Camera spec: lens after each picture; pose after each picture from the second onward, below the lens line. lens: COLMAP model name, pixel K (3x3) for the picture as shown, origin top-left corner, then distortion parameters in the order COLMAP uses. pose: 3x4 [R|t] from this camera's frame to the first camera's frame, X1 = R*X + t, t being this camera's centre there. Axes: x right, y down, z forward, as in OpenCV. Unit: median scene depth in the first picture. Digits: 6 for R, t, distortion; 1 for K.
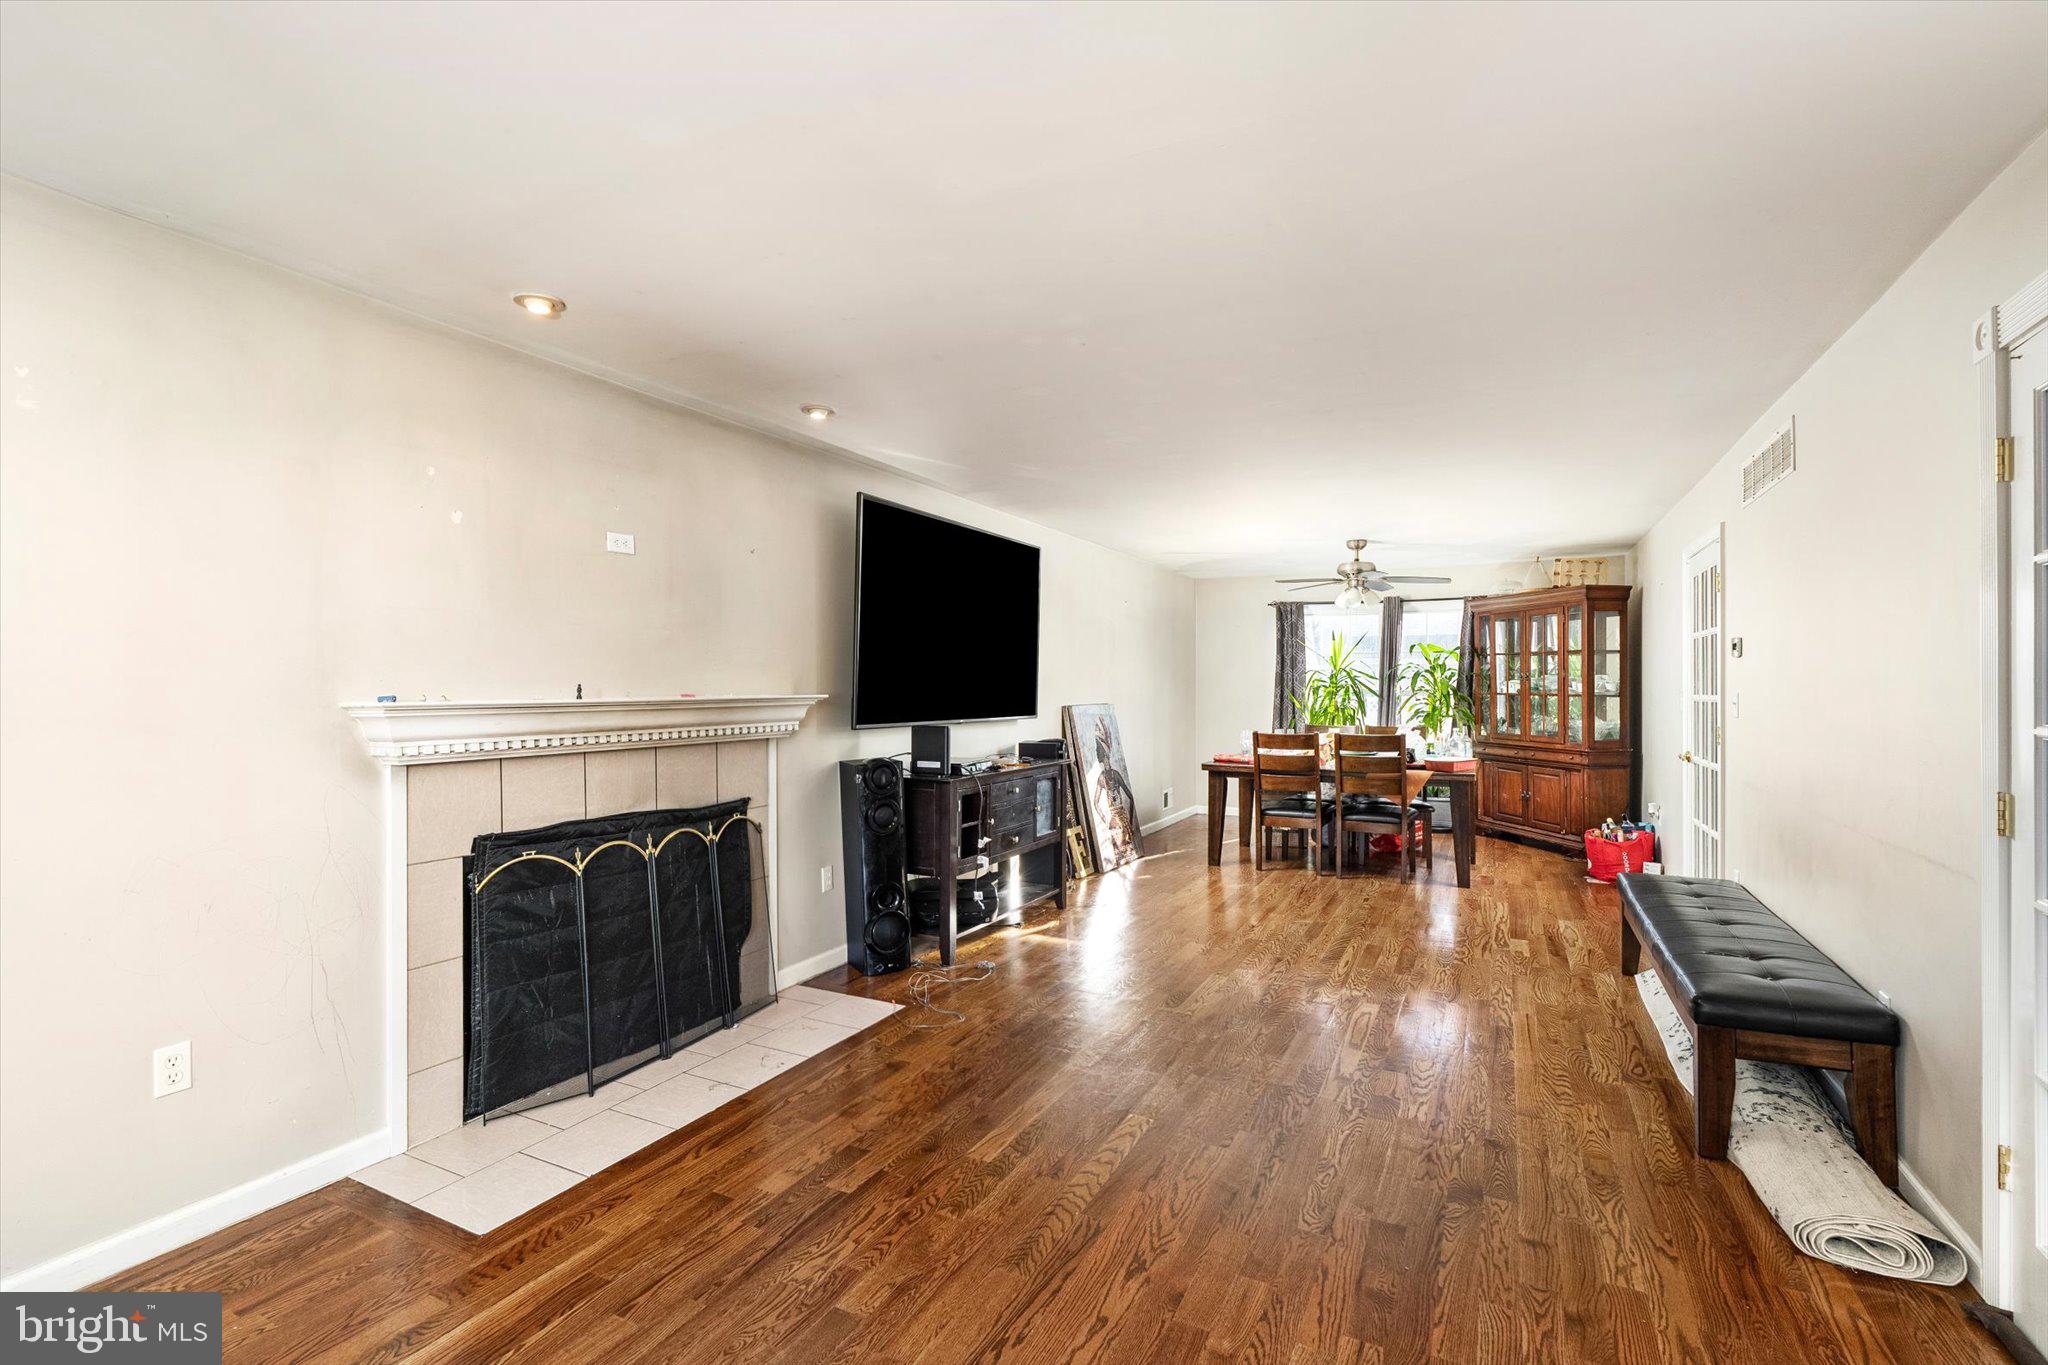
lens RADIAL K [[934.8, 0, 1020.5], [0, 934.8, 694.8], [0, 0, 1]] dist [0.004585, 0.000281]
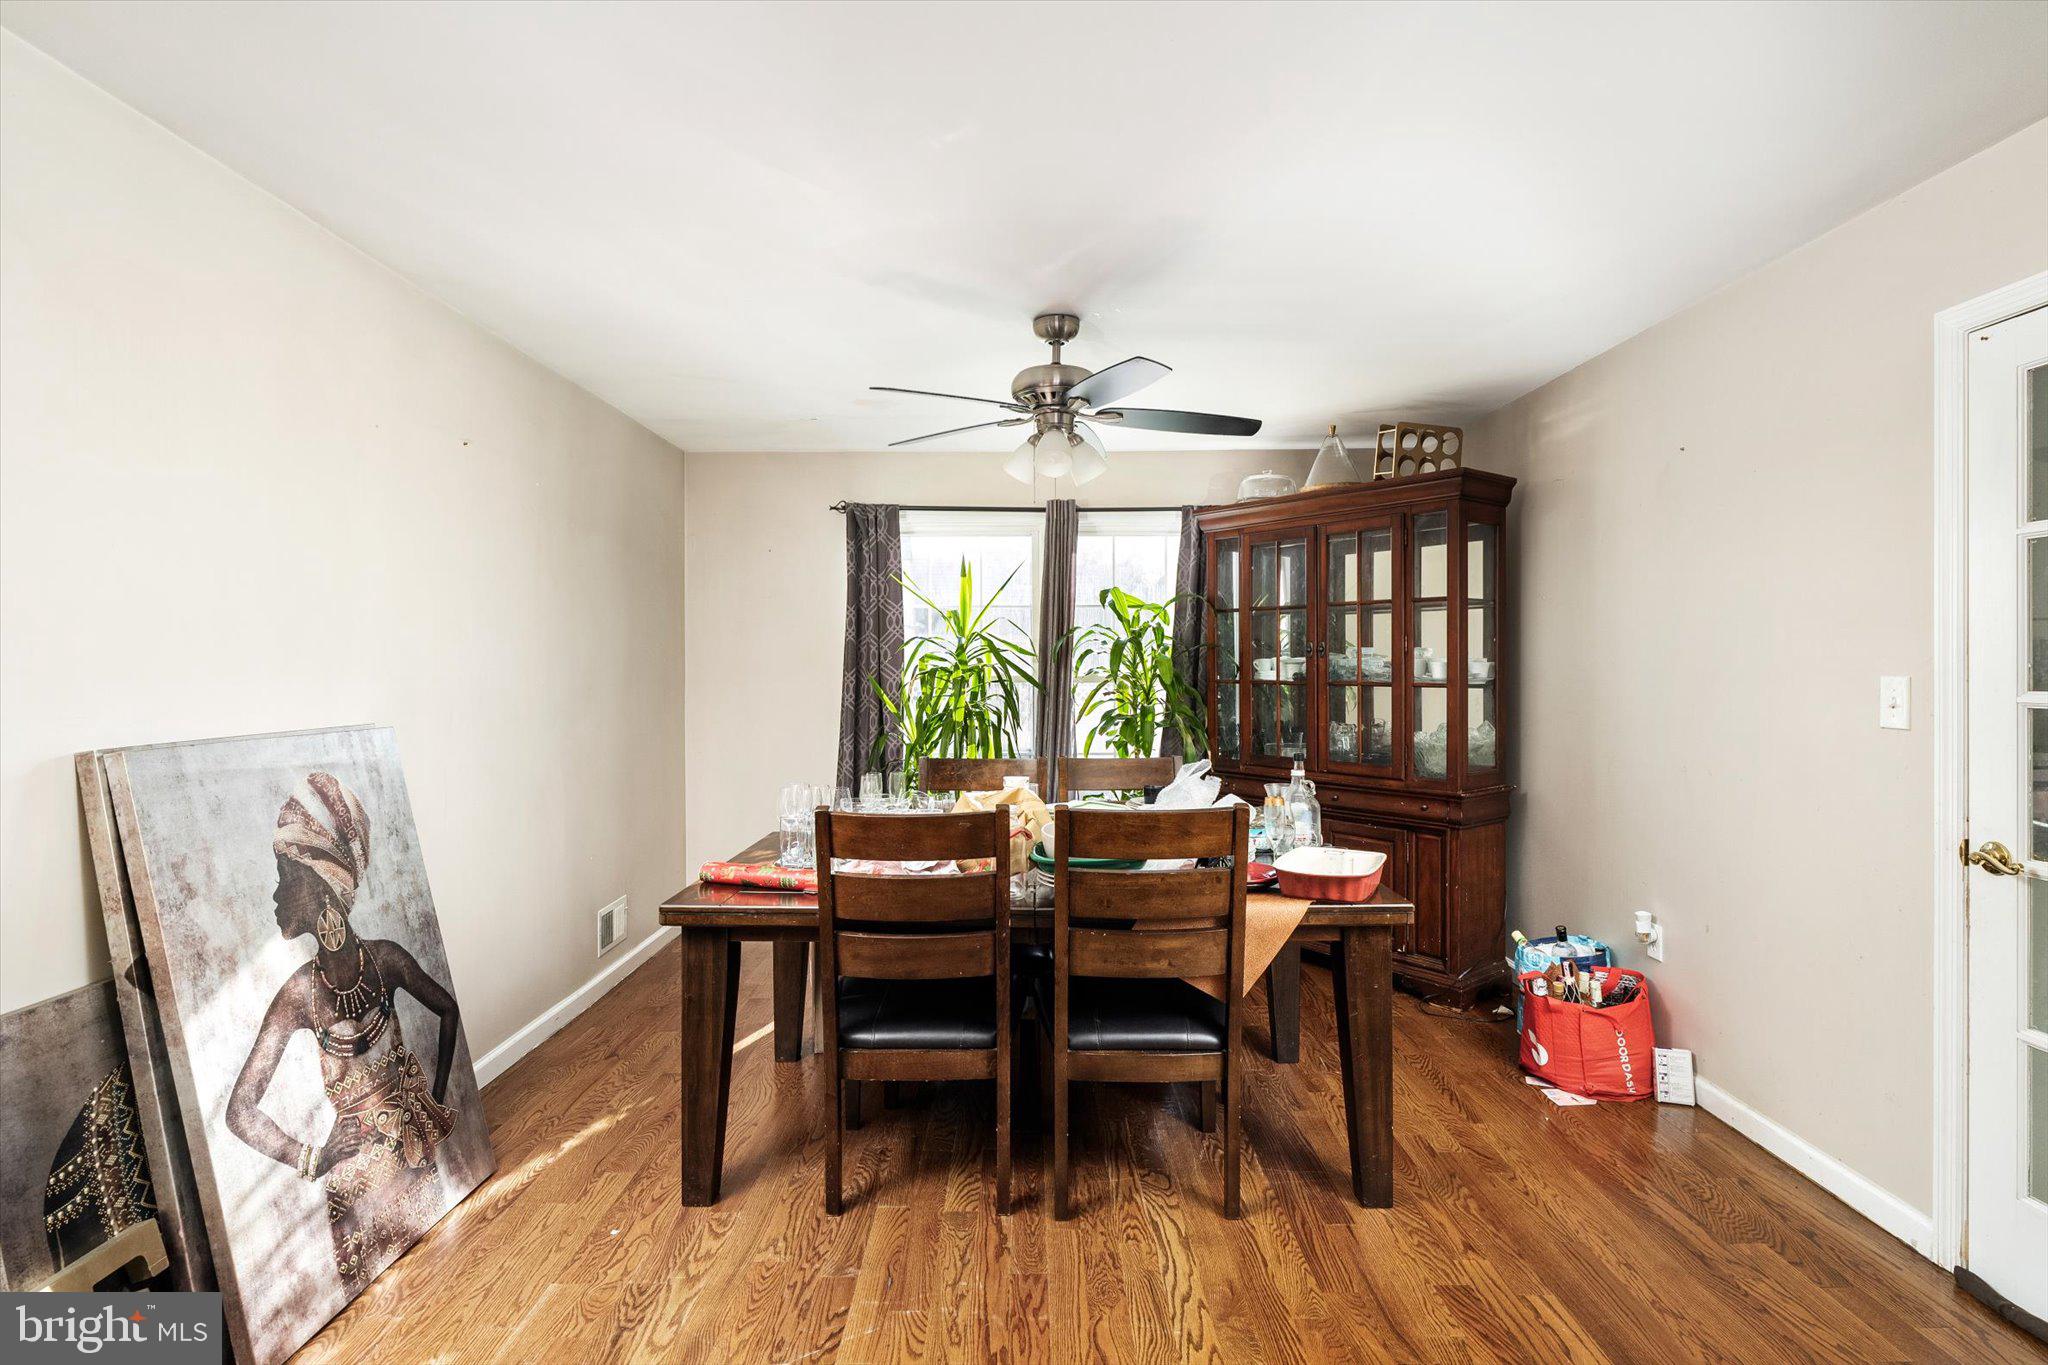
lens RADIAL K [[934.8, 0, 1020.8], [0, 934.8, 685.4], [0, 0, 1]] dist [0.004585, 0.000281]
pose [[0.884337, -0.010378, 0.466734, 0.131466], [0.004594, 0.999898, 0.013528, -0.006992], [-0.466827, -0.009819, 0.884294, 0.558413]]
